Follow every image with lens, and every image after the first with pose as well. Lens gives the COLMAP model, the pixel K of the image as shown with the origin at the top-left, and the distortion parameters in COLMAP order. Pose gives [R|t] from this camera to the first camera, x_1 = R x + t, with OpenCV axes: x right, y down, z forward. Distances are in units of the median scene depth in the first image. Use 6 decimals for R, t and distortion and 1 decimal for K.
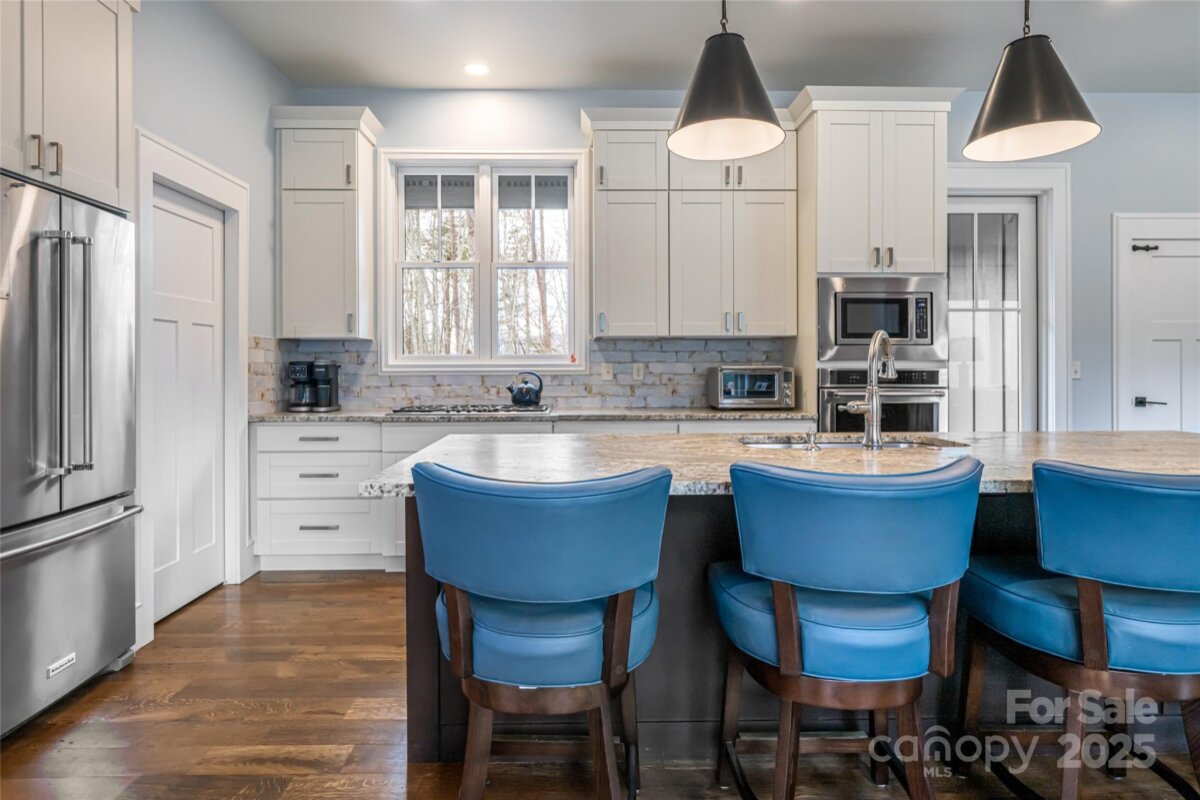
lens RADIAL K [[672.5, 0, 594.2], [0, 672.5, 366.5], [0, 0, 1]] dist [-0.001324, 0.000283]
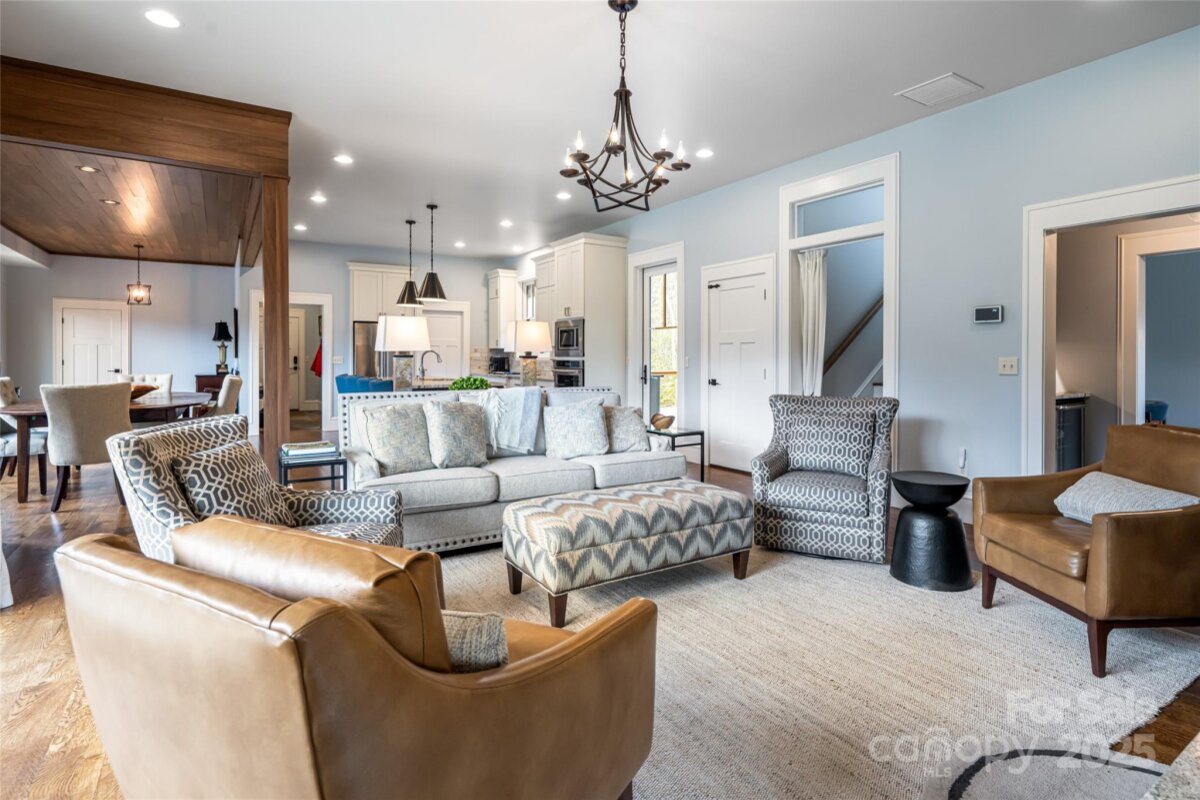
lens RADIAL K [[583.9, 0, 621.8], [0, 583.9, 361.6], [0, 0, 1]] dist [-0.002550, -0.000399]
pose [[0.549758, 0.010140, -0.835262, 1.969785], [-0.001460, 0.999936, 0.011178, -0.012950], [0.835322, -0.004925, 0.549738, 0.051654]]
